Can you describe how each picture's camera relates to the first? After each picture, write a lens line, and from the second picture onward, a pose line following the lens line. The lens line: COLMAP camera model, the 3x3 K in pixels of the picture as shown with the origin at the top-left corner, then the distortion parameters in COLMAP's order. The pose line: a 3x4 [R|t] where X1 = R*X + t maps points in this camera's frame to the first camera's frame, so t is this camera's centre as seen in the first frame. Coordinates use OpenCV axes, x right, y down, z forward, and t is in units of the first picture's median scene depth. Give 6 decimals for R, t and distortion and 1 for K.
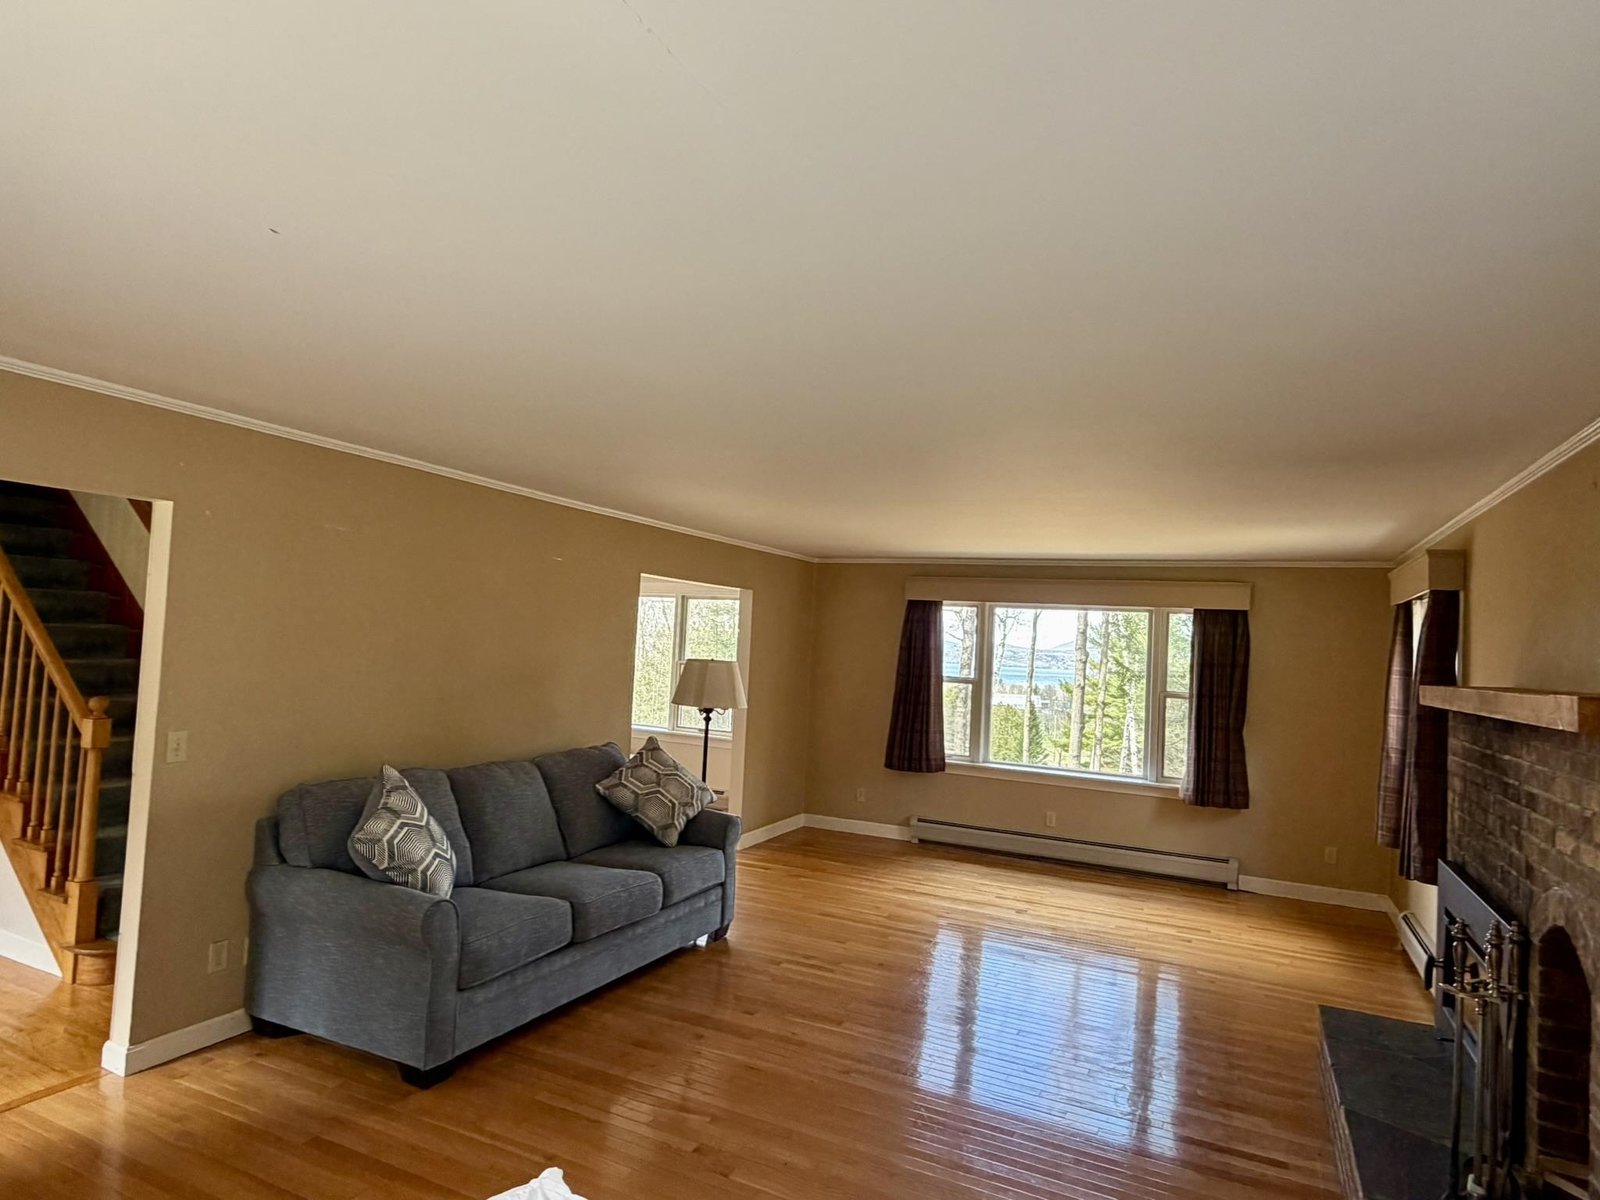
lens RADIAL K [[906.5, 0, 800.0], [0, 906.5, 600.0], [0, 0, 1]] dist [0.000955, 0.000565]
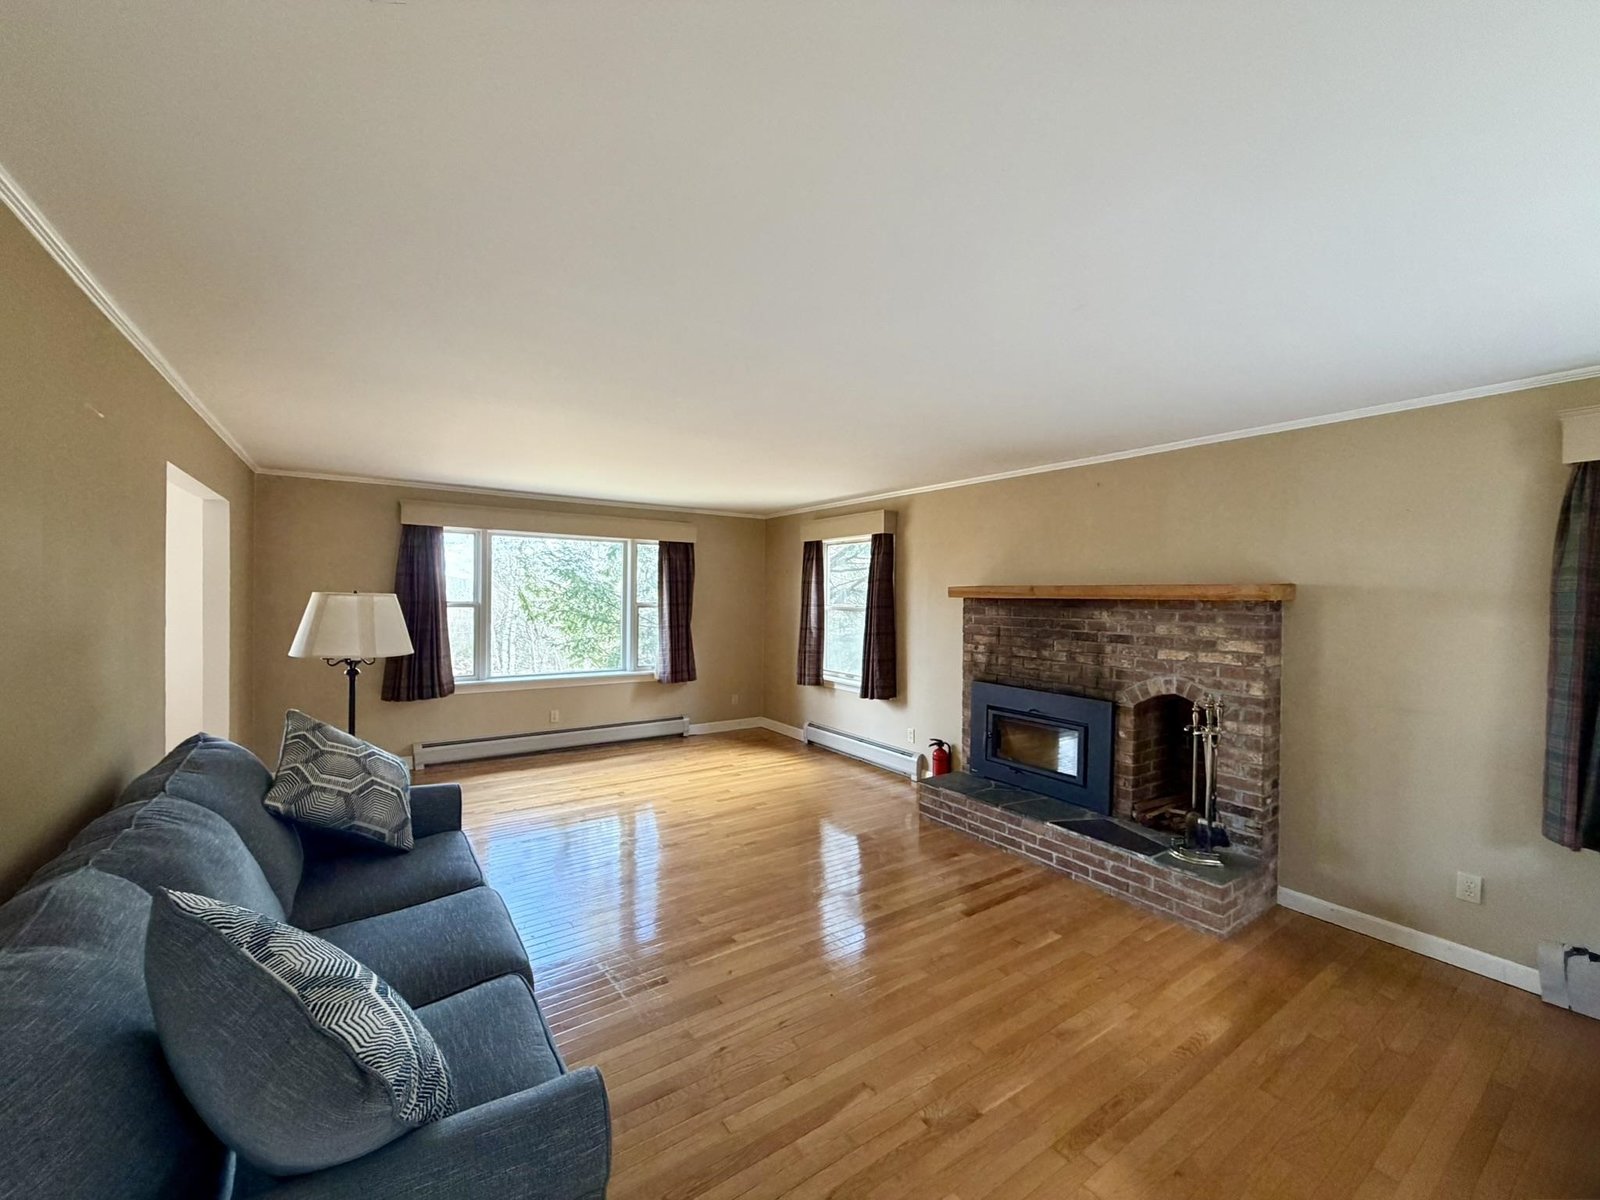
lens RADIAL K [[638.3, 0, 795.4], [0, 638.3, 598.7], [0, 0, 1]] dist [-0.000315, 0.000349]
pose [[0.503961, -0.052740, 0.862115, -0.293371], [-0.029147, 0.996527, 0.078001, 0.015818], [-0.863235, -0.064437, 0.500673, 0.344146]]
